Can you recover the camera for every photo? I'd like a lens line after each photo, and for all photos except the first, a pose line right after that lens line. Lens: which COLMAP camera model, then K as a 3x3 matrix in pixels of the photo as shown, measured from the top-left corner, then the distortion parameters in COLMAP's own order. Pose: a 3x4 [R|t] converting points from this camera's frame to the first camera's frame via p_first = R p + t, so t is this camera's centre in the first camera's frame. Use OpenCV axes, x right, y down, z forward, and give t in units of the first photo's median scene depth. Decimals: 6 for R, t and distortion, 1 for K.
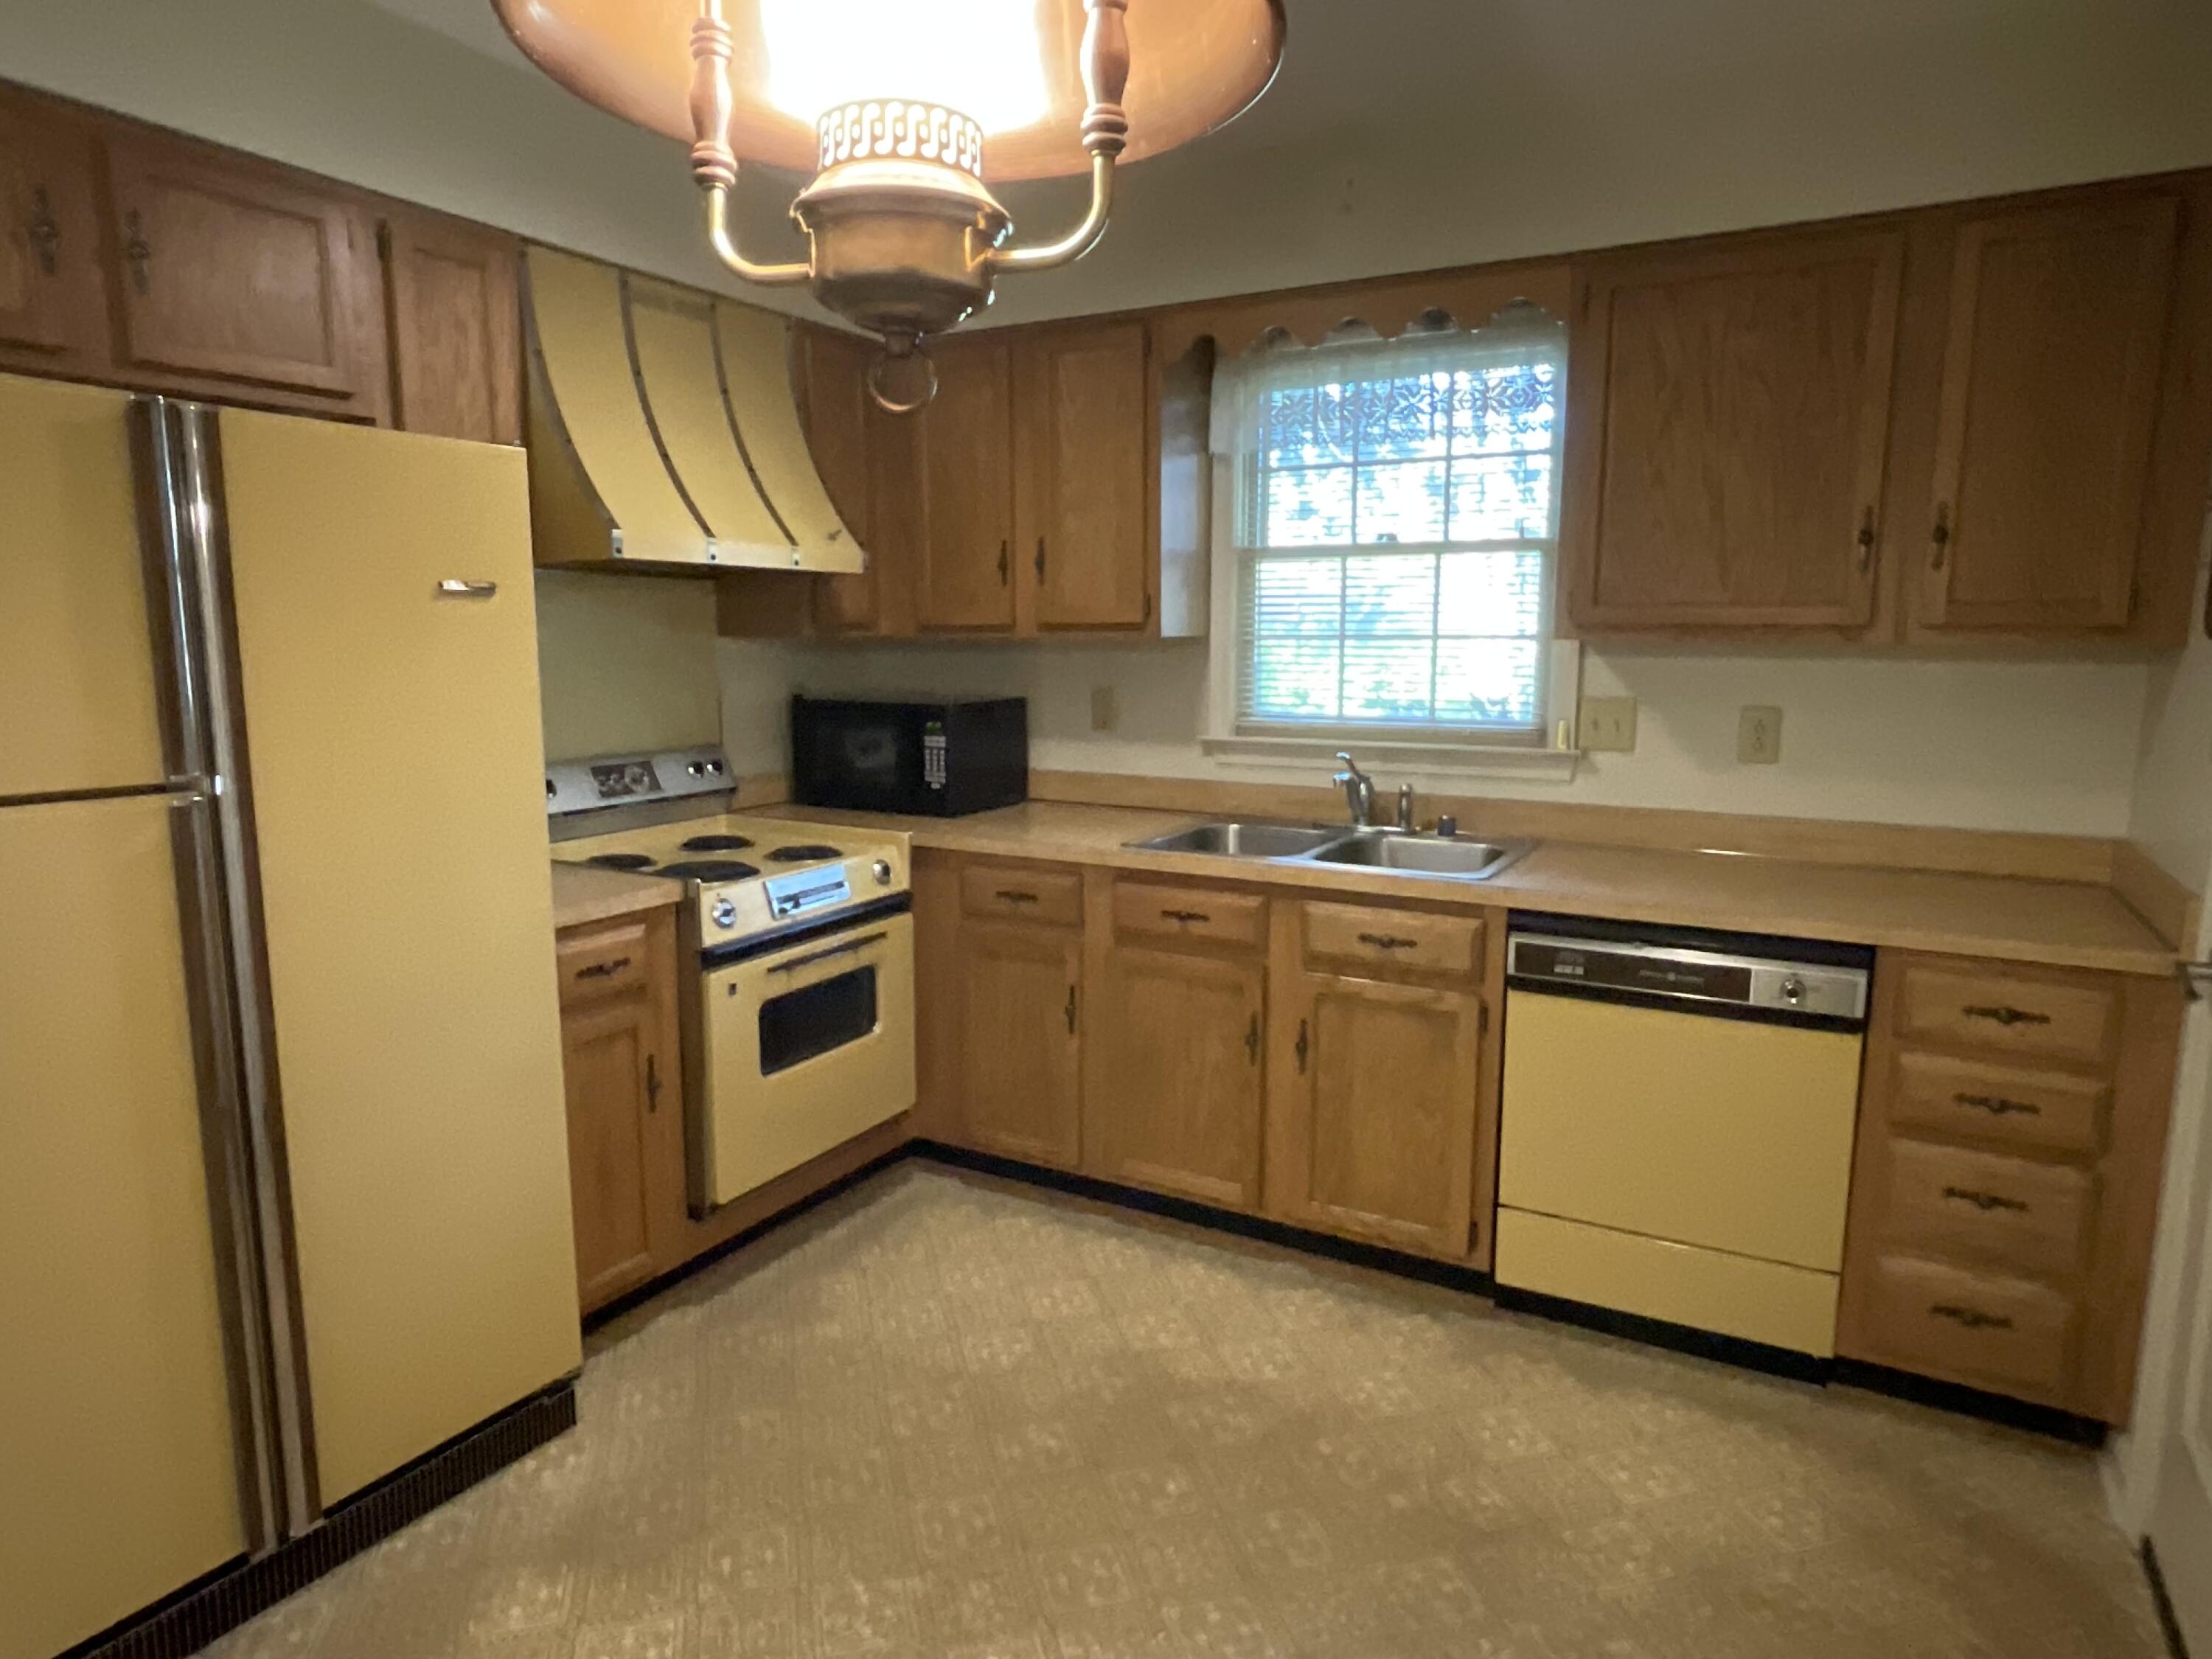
lens RADIAL K [[1301.2, 0, 1102.4], [0, 1301.2, 824.0], [0, 0, 1]] dist [-0.009270, 0.005461]
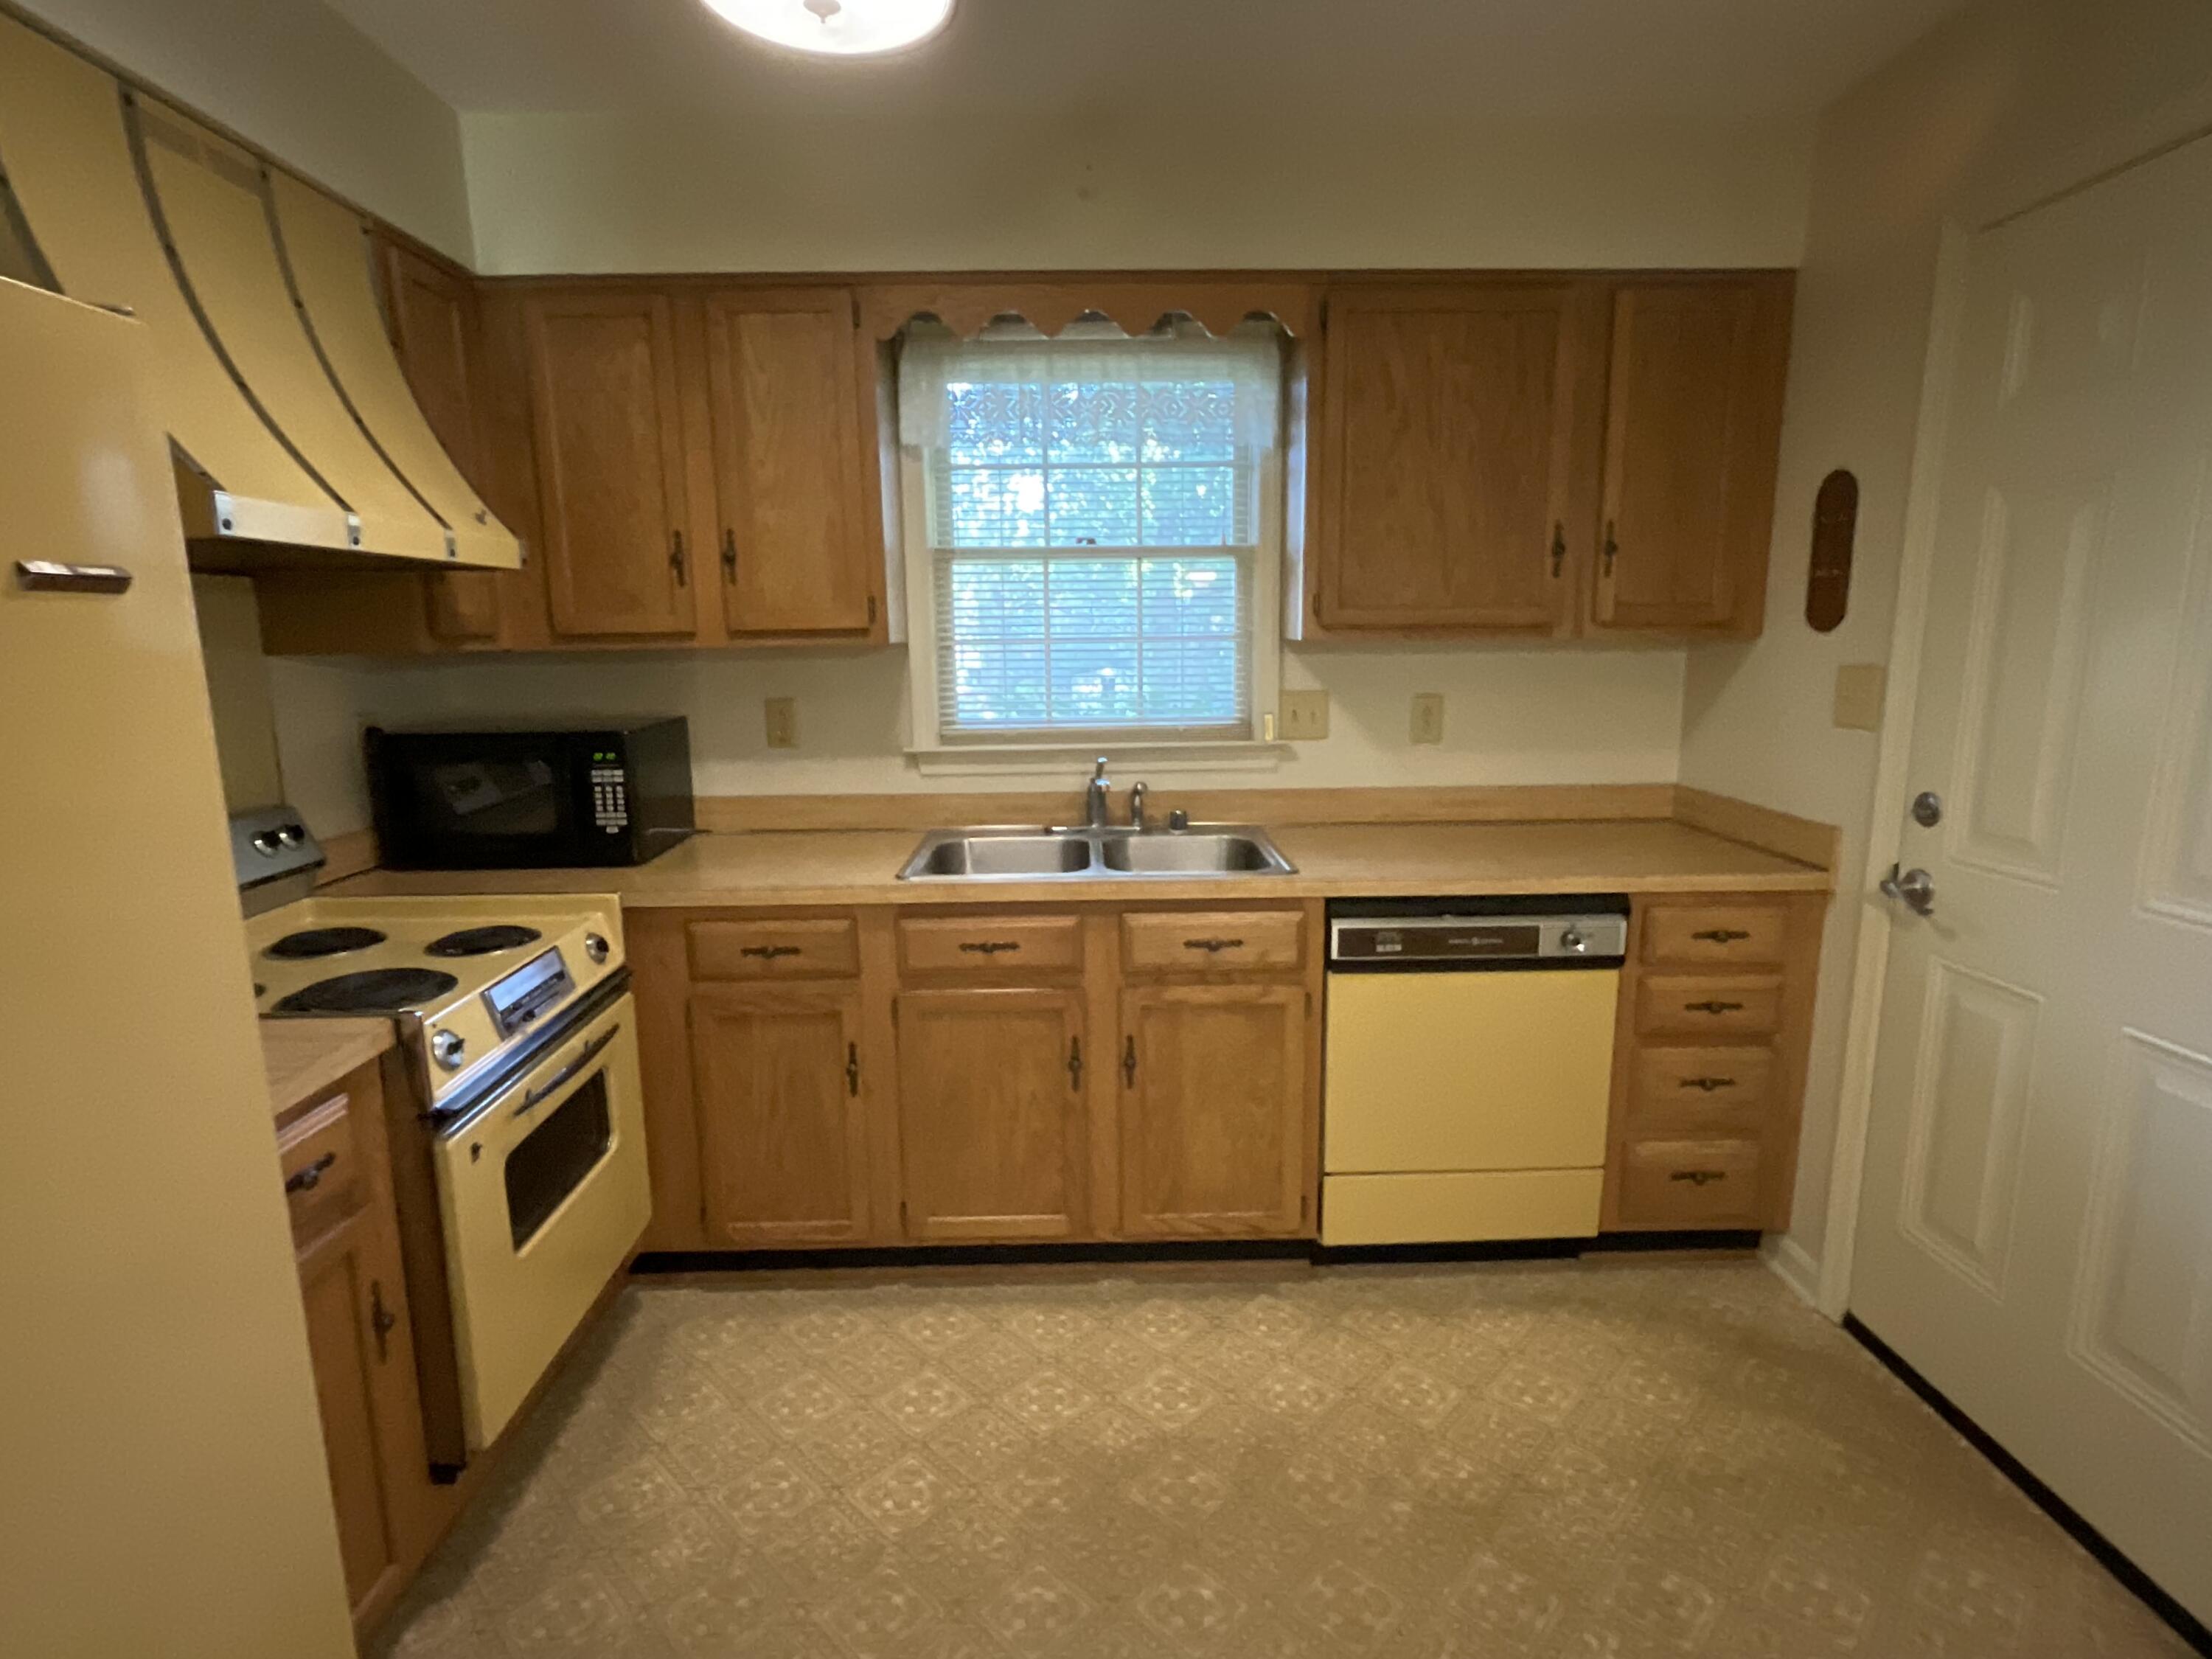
lens RADIAL K [[1108.5, 0, 1099.3], [0, 1108.5, 828.3], [0, 0, 1]] dist [-0.010034, 0.002895]
pose [[0.860741, -0.100860, 0.498950, -0.266157], [0.086997, 0.994900, 0.051035, -0.048696], [-0.501553, -0.000521, 0.865127, 0.296645]]
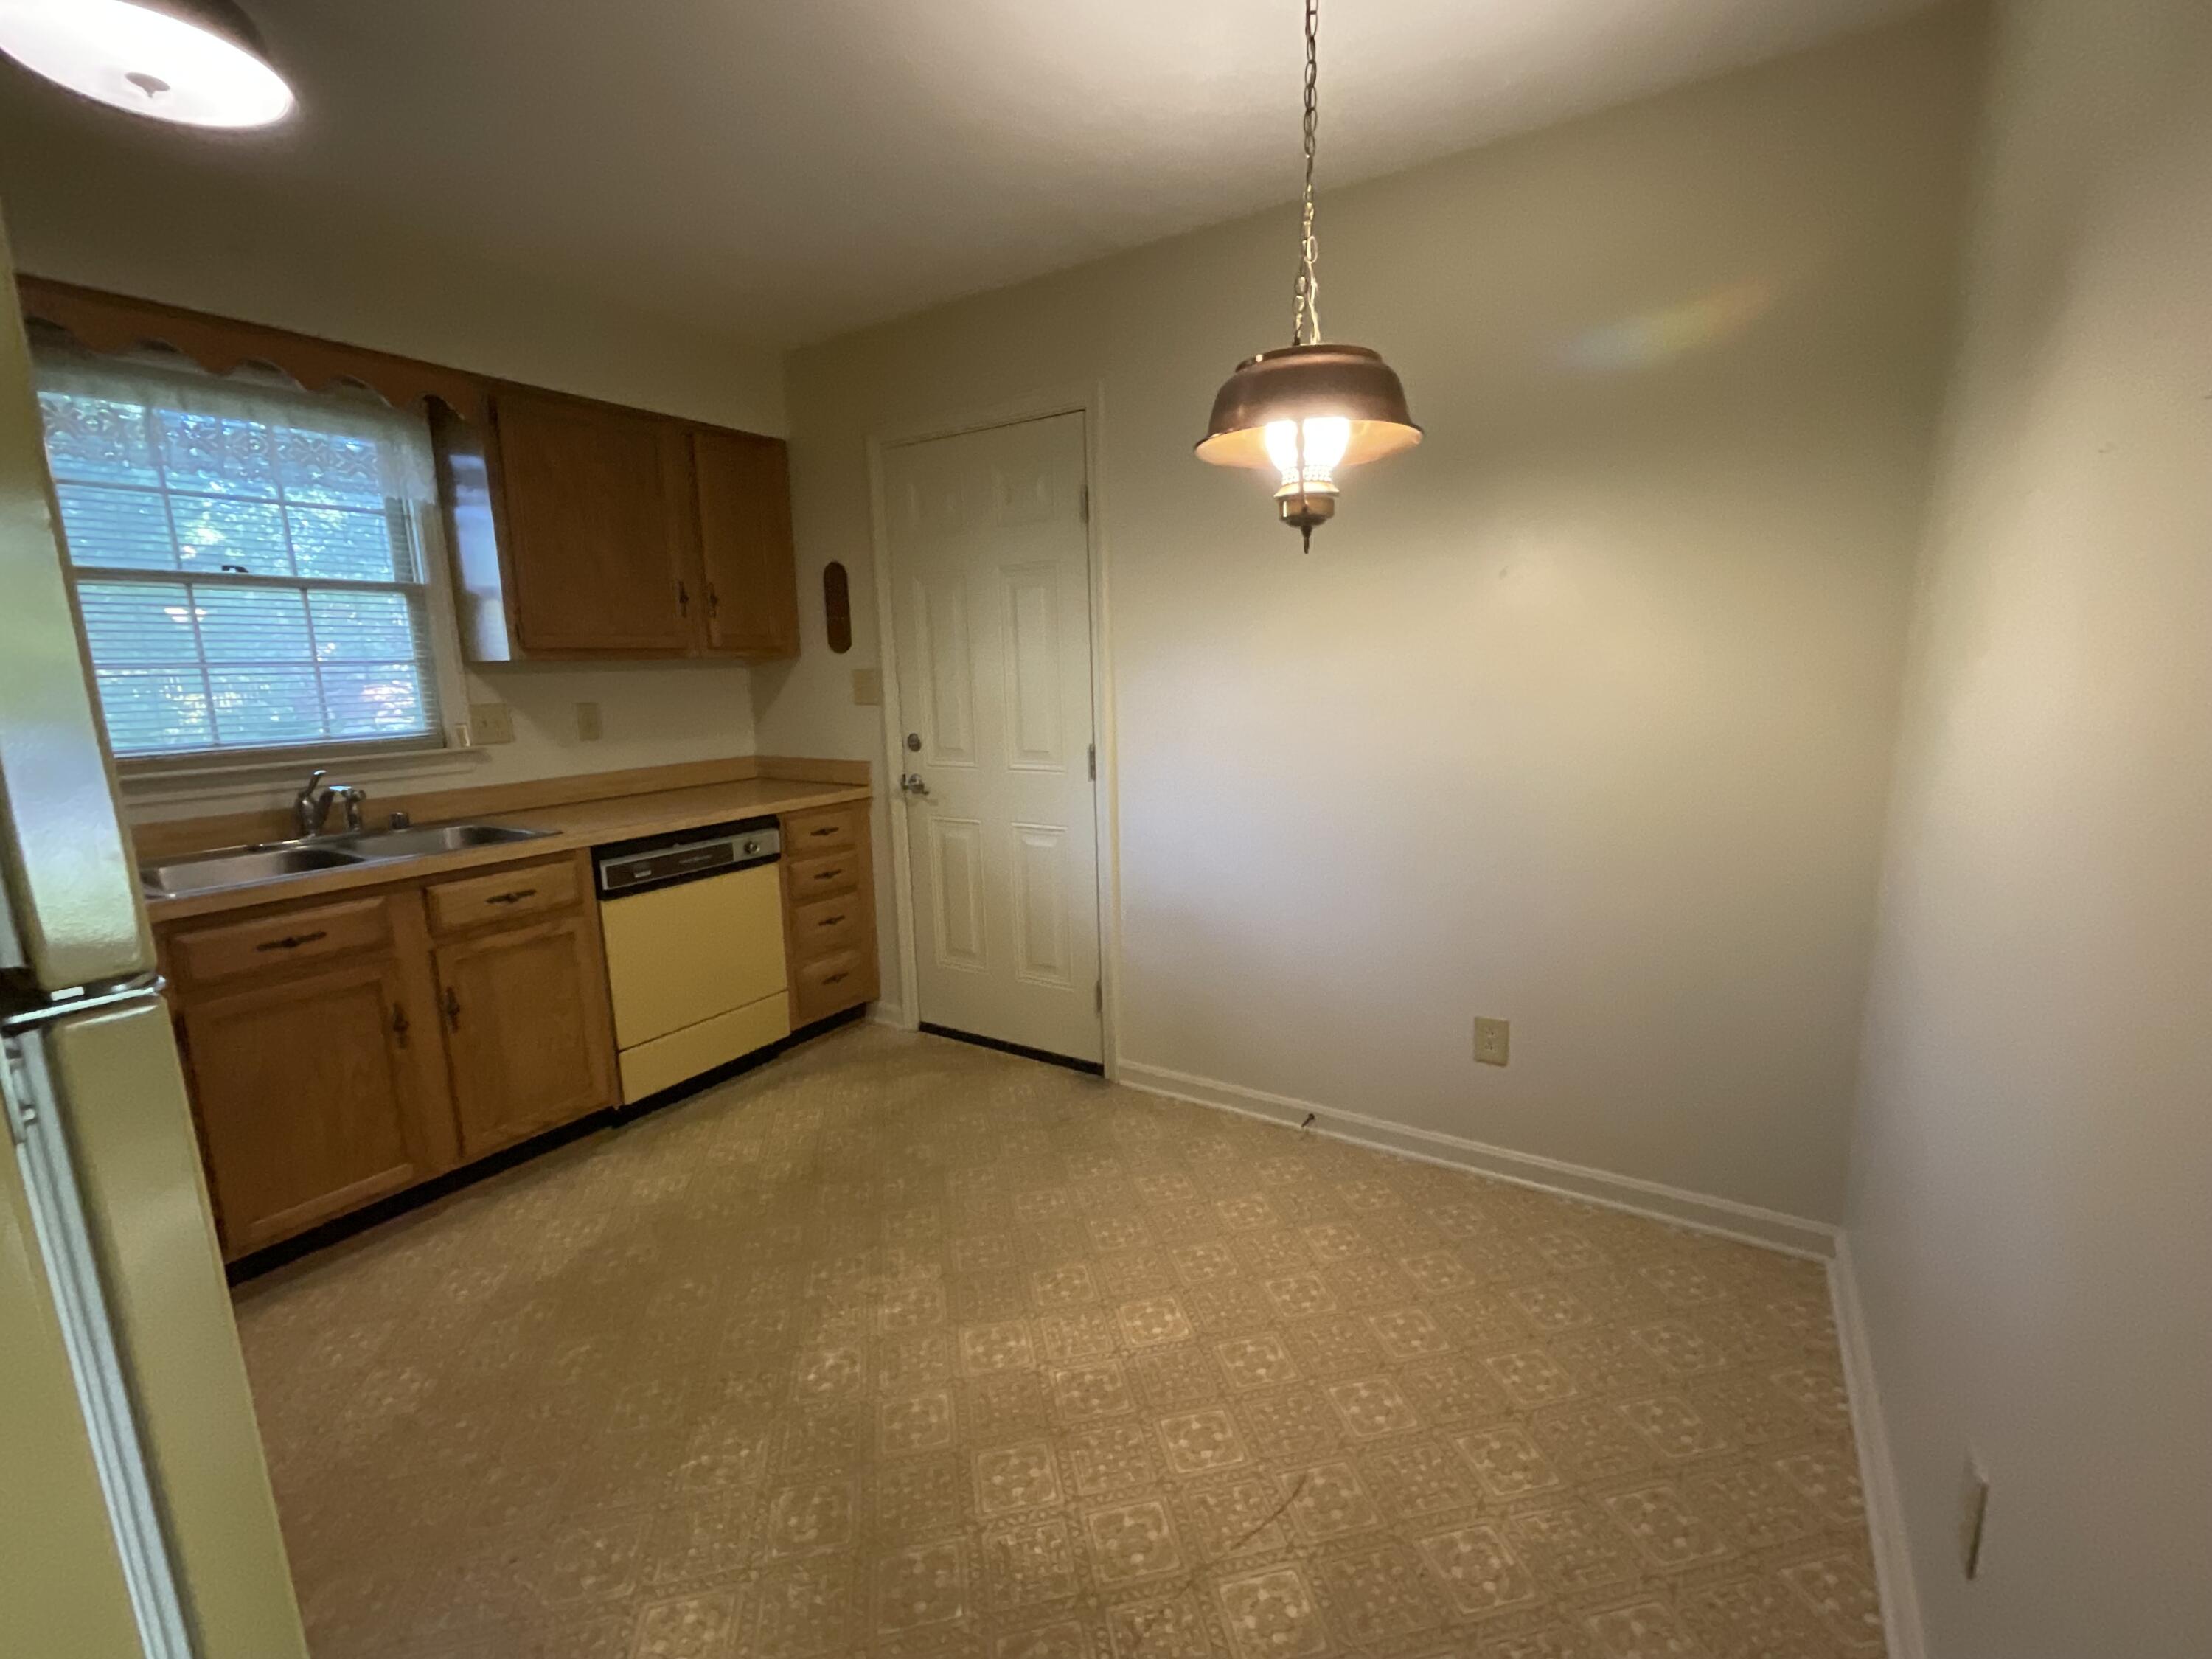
lens RADIAL K [[958.5, 0, 1093.5], [0, 958.5, 829.6], [0, 0, 1]] dist [0.000848, 0.001140]
pose [[0.061587, -0.176844, 0.982310, -0.636584], [0.170473, 0.971581, 0.164224, -0.029950], [-0.983436, 0.157343, 0.089984, 0.334995]]
